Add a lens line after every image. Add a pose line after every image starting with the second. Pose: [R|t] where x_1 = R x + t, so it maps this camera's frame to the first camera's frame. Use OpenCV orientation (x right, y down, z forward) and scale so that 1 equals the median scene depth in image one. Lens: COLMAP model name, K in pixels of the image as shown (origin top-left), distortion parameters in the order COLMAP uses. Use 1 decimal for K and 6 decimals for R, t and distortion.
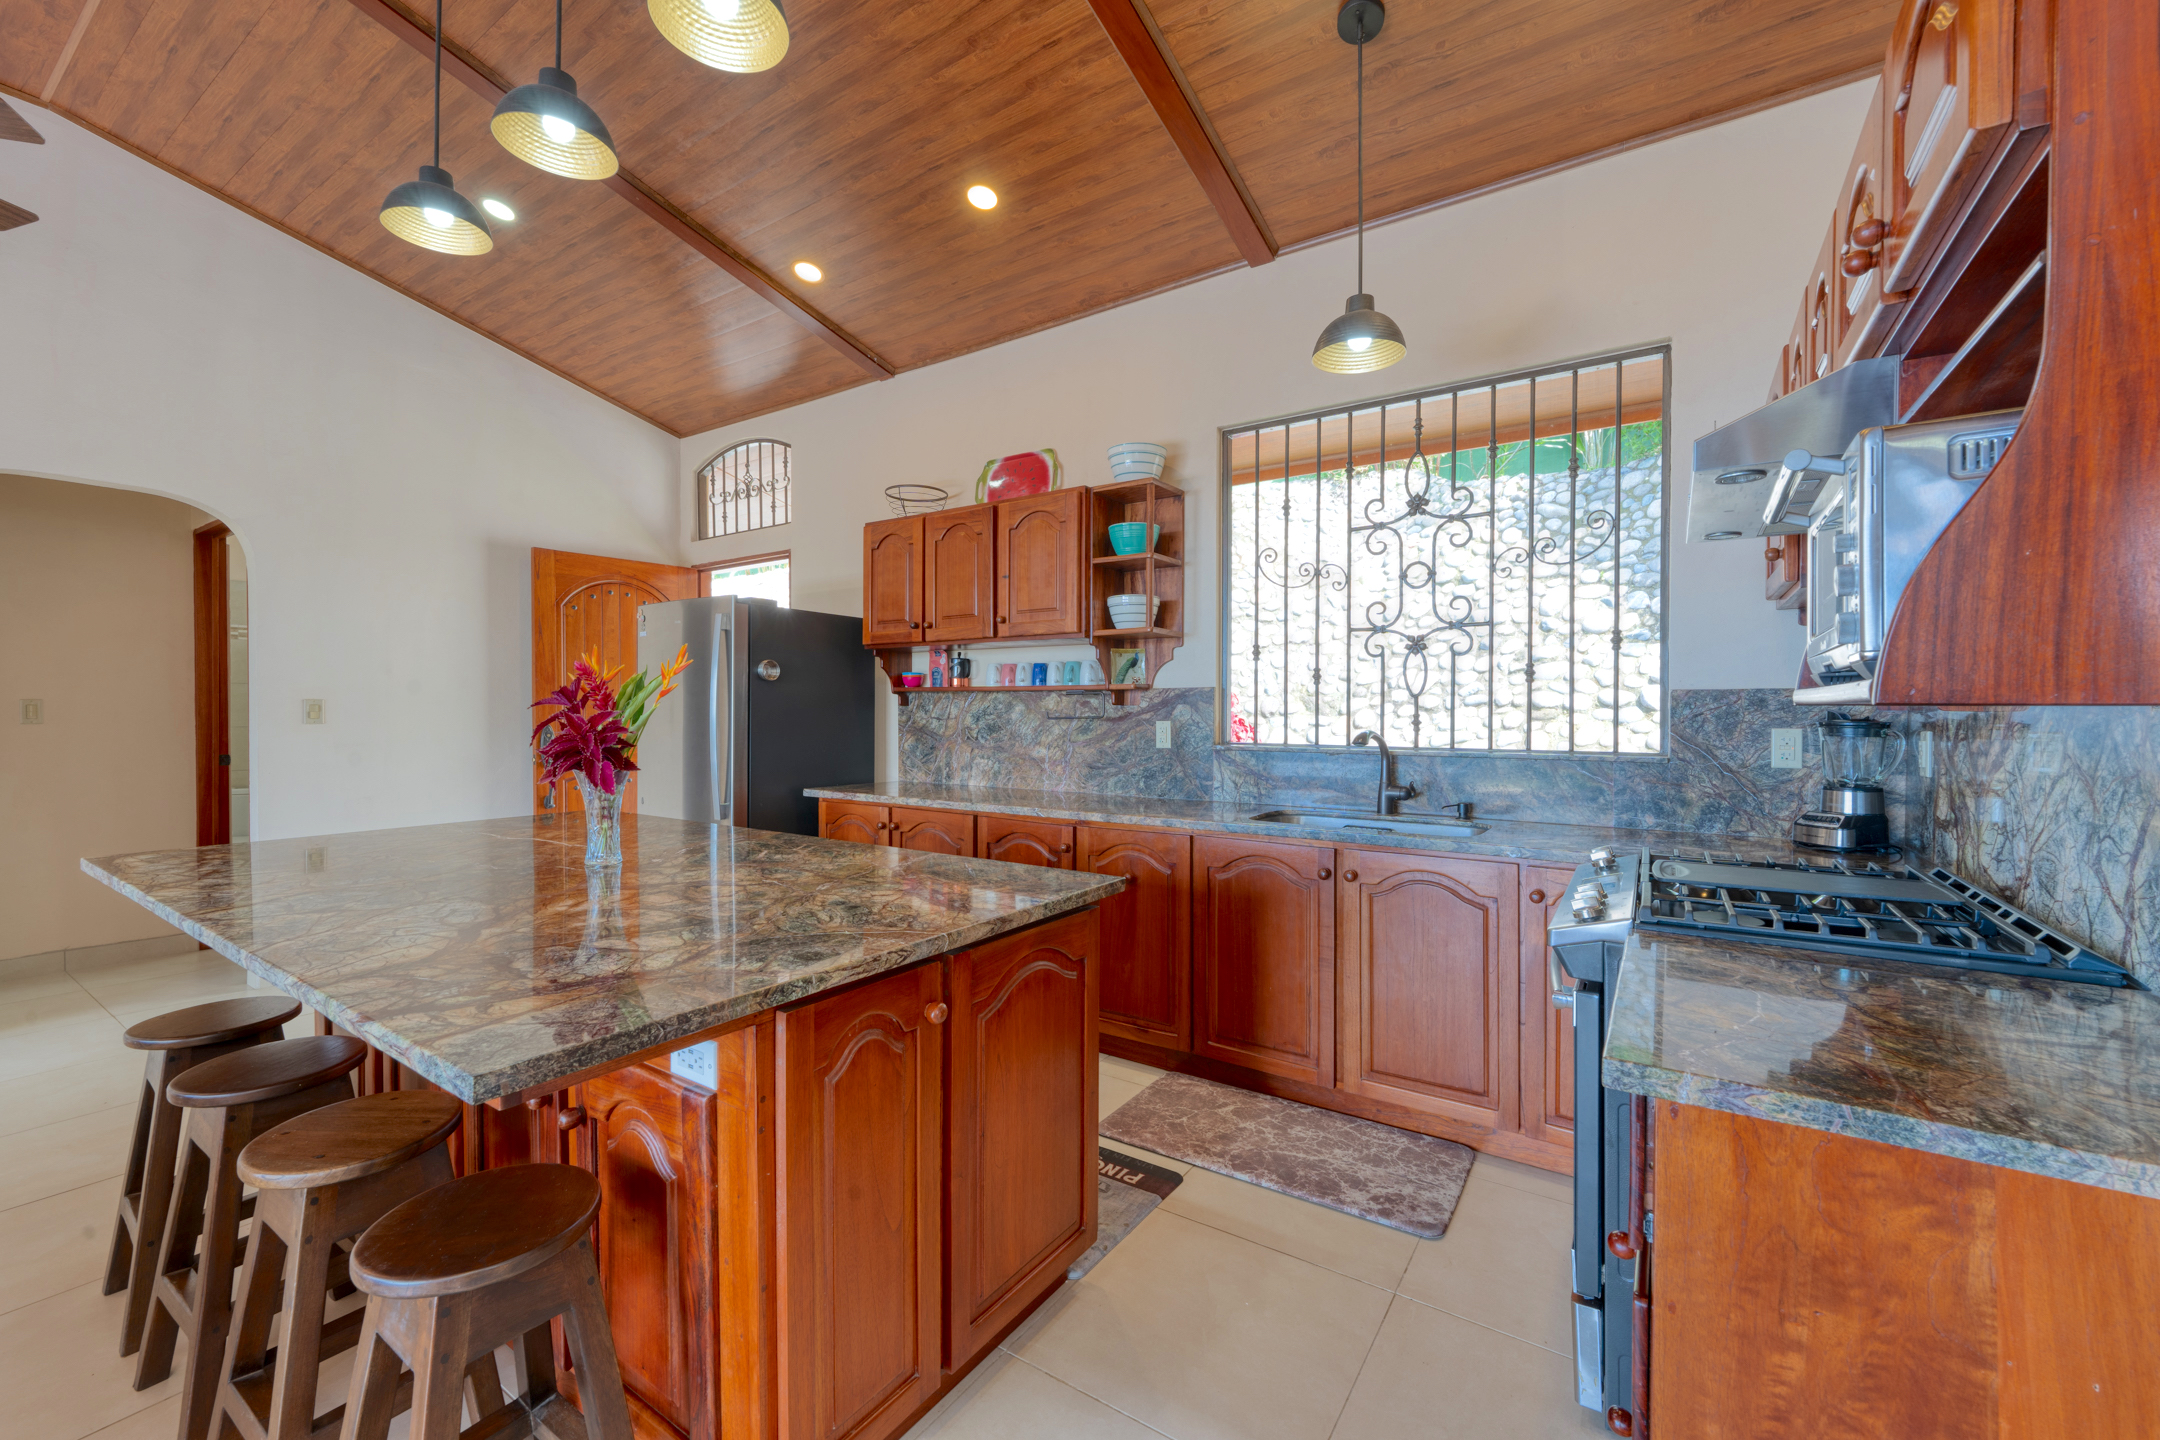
lens RADIAL K [[873.8, 0, 1077.8], [0, 873.8, 721.6], [0, 0, 1]] dist [0.000100, -0.000103]
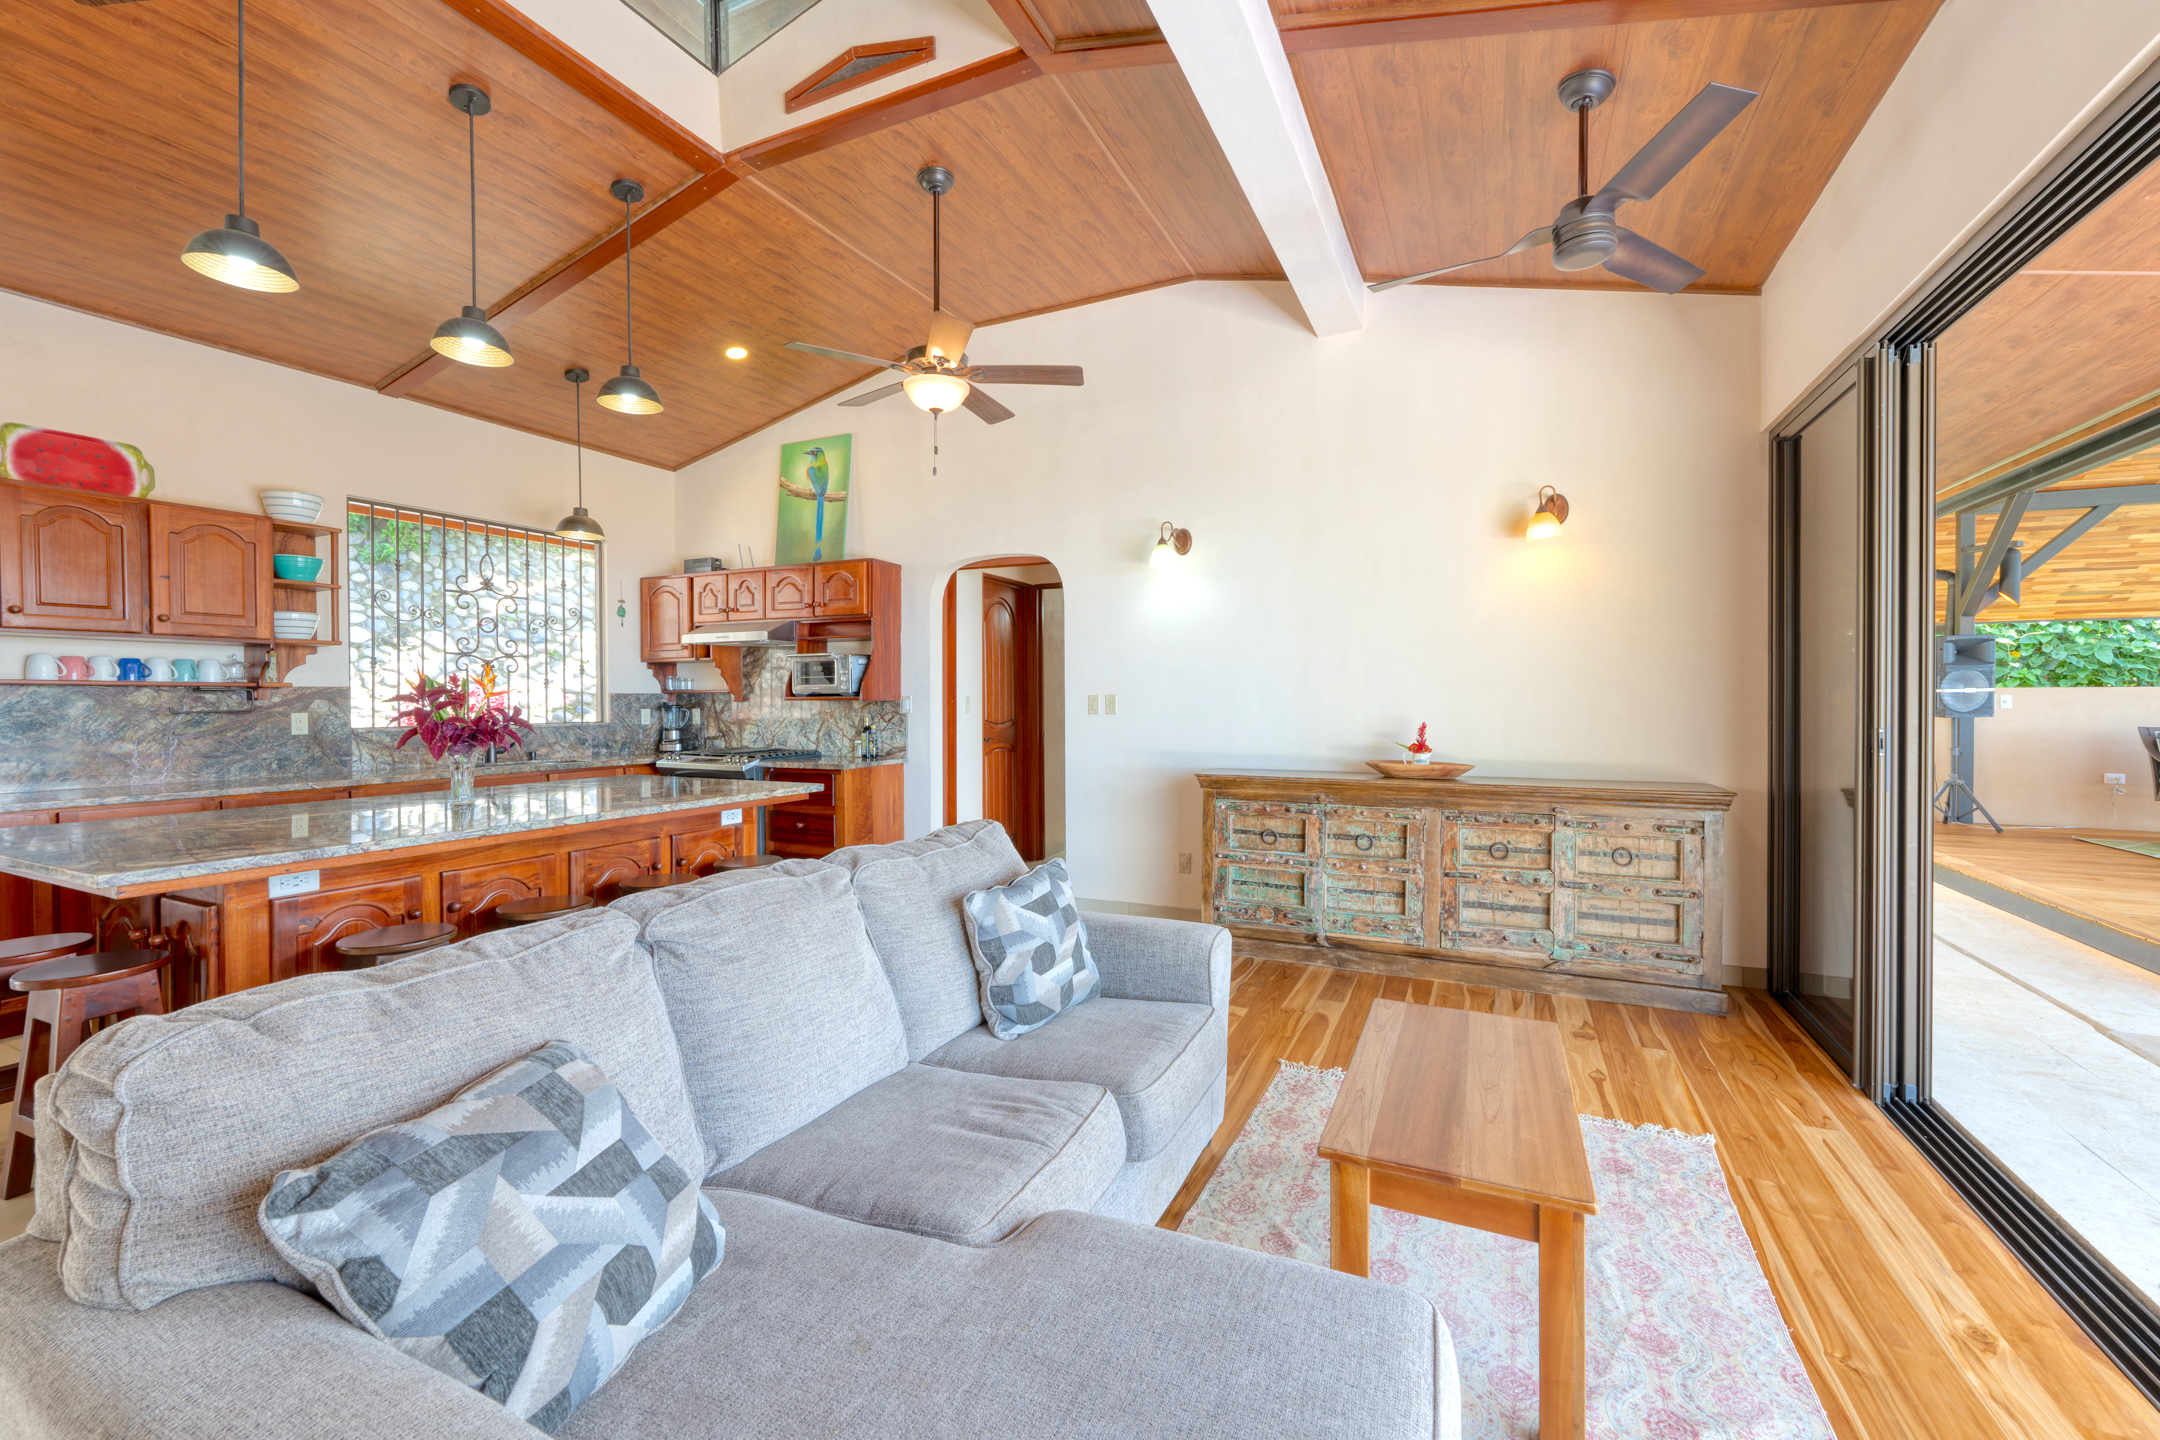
lens RADIAL K [[873.8, 0, 1072.6], [0, 873.8, 706.2], [0, 0, 1]] dist [0.000100, -0.000103]
pose [[-0.144059, -0.008902, 0.989529, -1.299762], [0.016112, 0.999806, 0.011340, -0.006949], [-0.989438, 0.017577, -0.143888, 0.087706]]
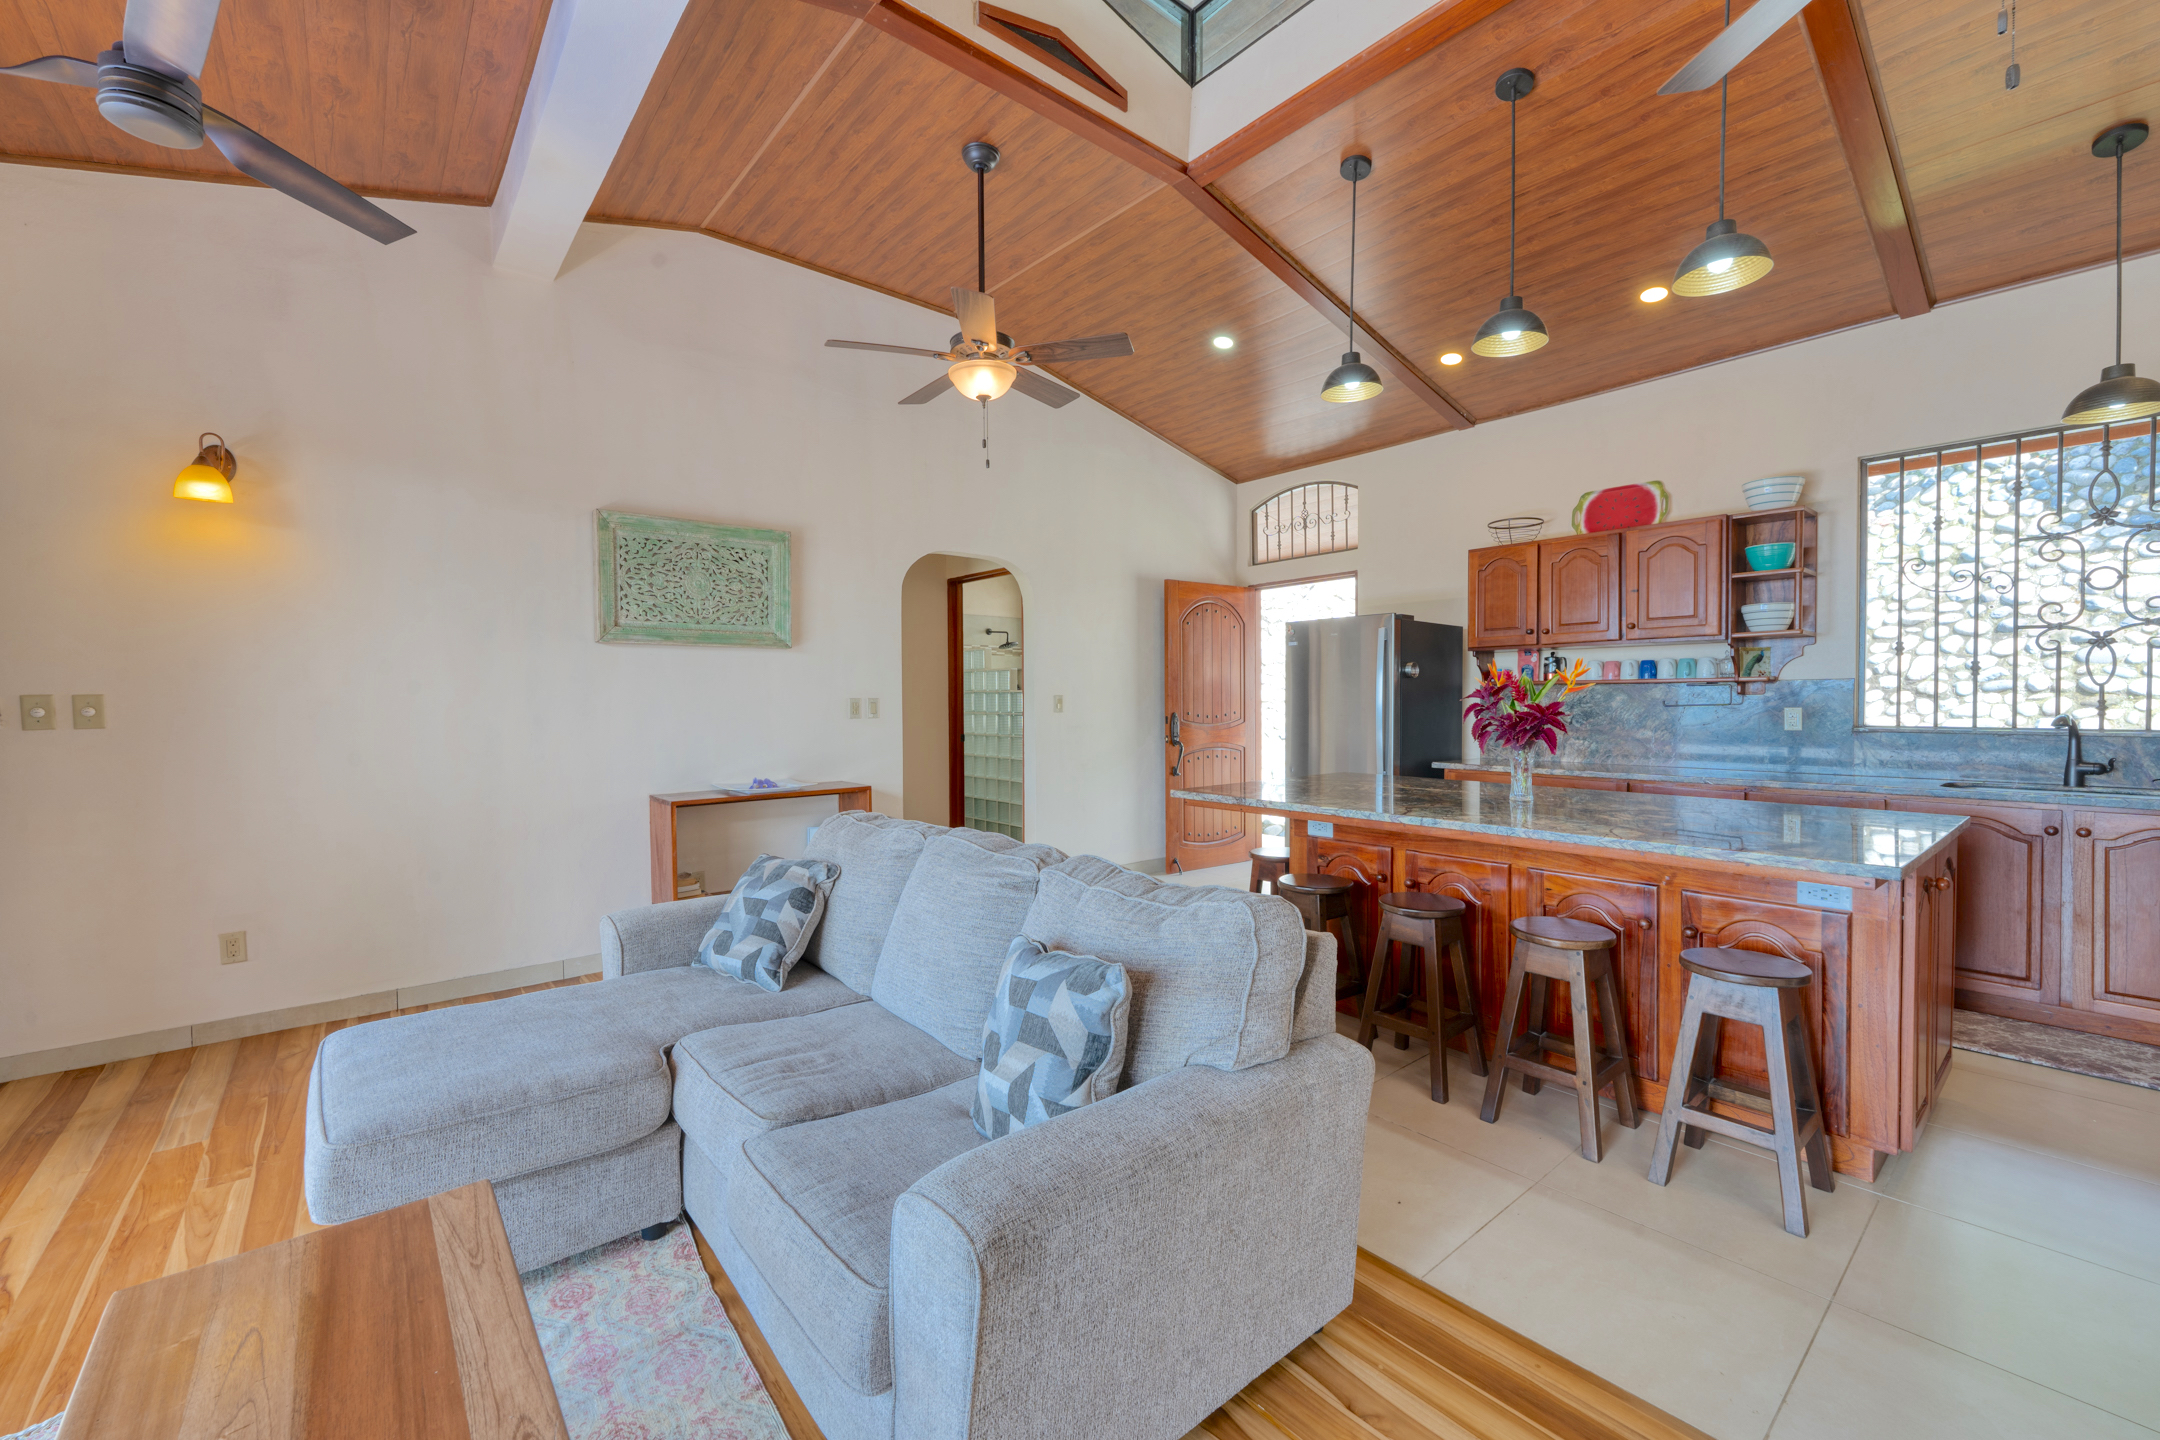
lens RADIAL K [[873.8, 0, 1079.0], [0, 873.8, 718.9], [0, 0, 1]] dist [0.000100, -0.000103]
pose [[0.960661, -0.001634, -0.277720, -0.505679], [0.004126, 0.999956, 0.008391, 0.000598], [0.277694, -0.009207, 0.960625, -0.409986]]
